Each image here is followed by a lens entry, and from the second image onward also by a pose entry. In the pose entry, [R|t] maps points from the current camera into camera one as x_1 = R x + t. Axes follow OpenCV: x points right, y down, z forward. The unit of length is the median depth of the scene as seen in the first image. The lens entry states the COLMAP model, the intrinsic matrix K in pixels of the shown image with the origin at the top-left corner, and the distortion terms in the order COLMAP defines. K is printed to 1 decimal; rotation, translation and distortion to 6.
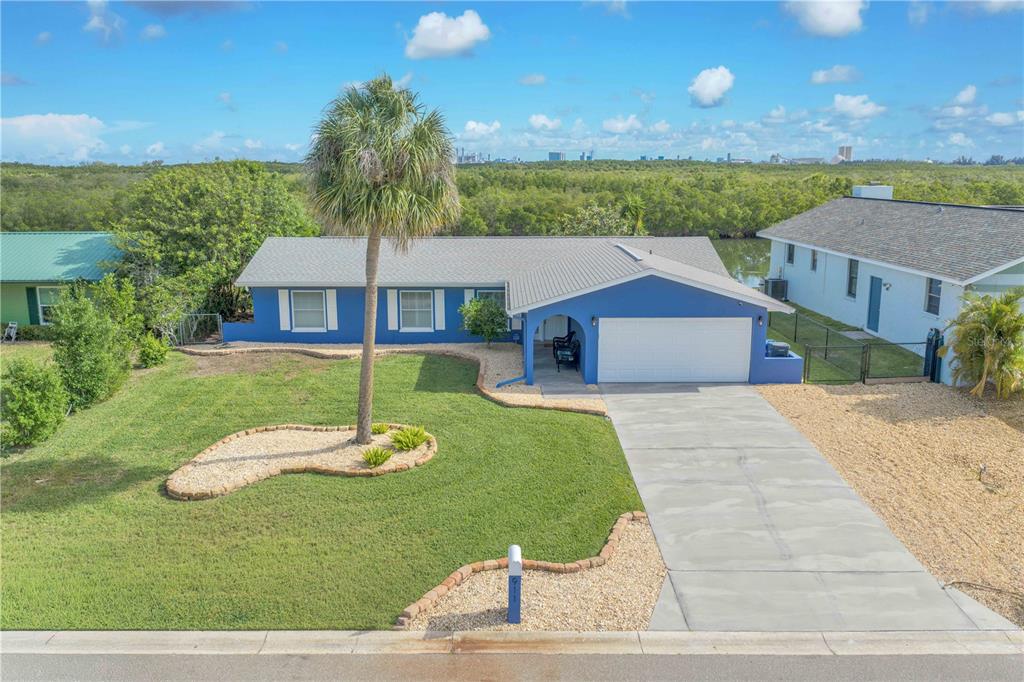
lens RADIAL K [[850.7, 0, 512.0], [0, 850.7, 341.0], [0, 0, 1]] dist [0.006746, -0.001805]
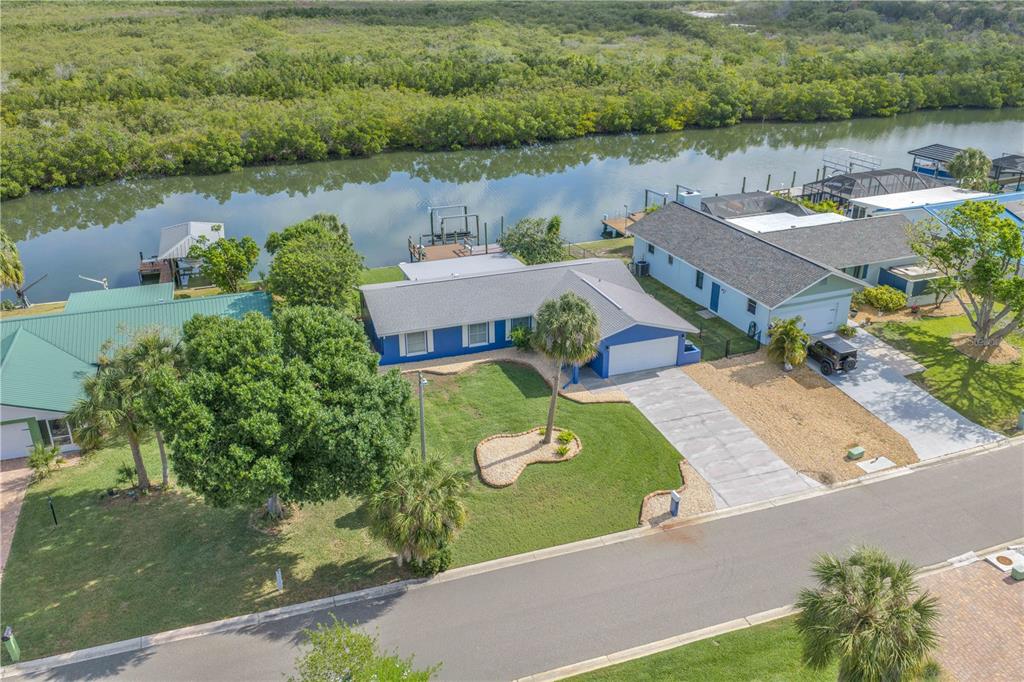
lens RADIAL K [[850.7, 0, 512.0], [0, 850.7, 341.0], [0, 0, 1]] dist [0.006746, -0.001805]
pose [[0.943277, -0.136639, 0.302587, -0.870852], [0.067745, 0.971423, 0.227480, -0.621555], [-0.325022, -0.194078, 0.925578, -0.906738]]
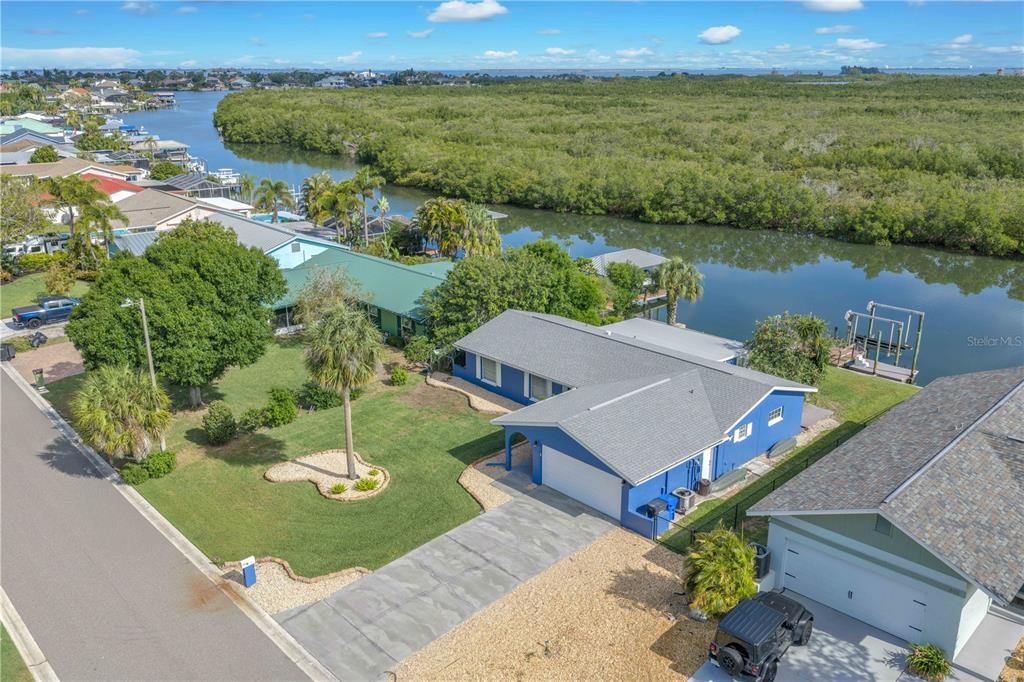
lens RADIAL K [[850.7, 0, 512.0], [0, 850.7, 341.0], [0, 0, 1]] dist [0.006746, -0.001805]
pose [[0.677943, 0.225068, -0.699813, 1.311775], [-0.147144, 0.974259, 0.170787, -0.548666], [0.720237, -0.012810, 0.693609, -0.048670]]
